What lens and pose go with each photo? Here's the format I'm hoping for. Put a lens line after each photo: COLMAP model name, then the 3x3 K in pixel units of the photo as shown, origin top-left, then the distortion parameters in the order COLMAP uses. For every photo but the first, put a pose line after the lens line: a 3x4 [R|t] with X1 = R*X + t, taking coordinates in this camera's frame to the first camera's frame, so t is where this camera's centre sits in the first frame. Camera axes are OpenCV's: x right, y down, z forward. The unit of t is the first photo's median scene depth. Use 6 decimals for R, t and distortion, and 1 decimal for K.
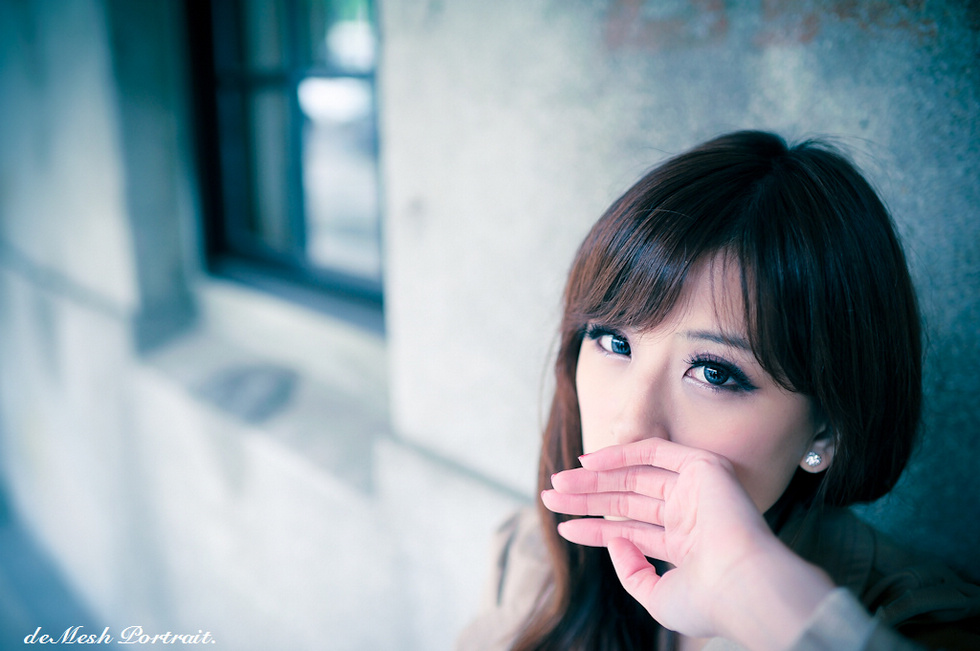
lens RADIAL K [[1015.1, 0, 487.4], [0, 1015.1, 326.2], [0, 0, 1]] dist [-0.089916, 0.000000]
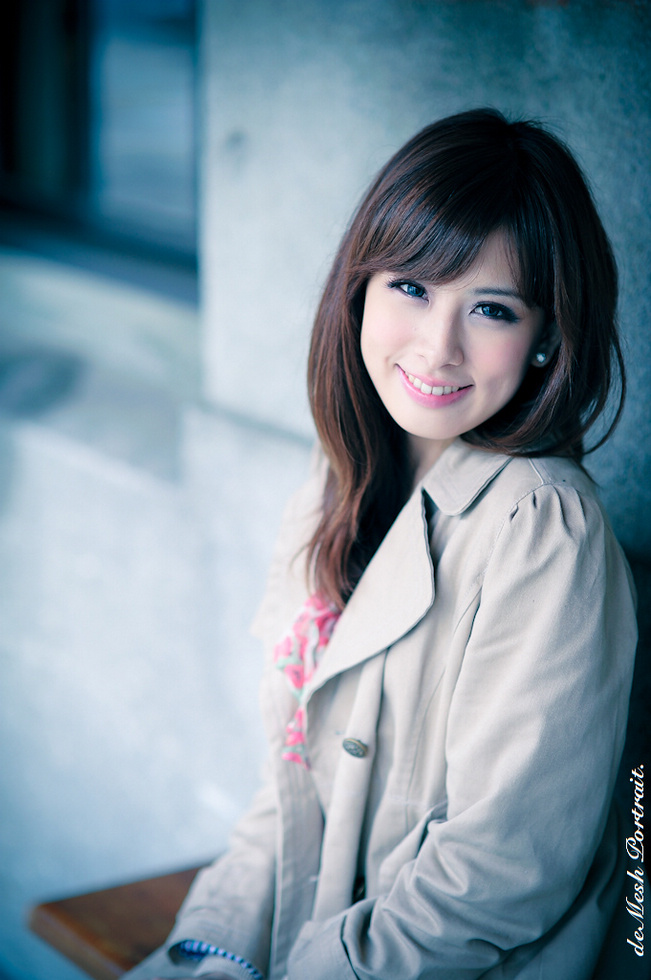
lens RADIAL K [[2302.4, 0, 325.4], [0, 2302.4, 490.8], [0, 0, 1]] dist [-0.187908, 0.000000]
pose [[0.998326, 0.029459, -0.049769, 0.189725], [-0.027885, 0.999098, 0.032025, 0.197167], [0.050668, -0.030583, 0.998247, -1.636298]]
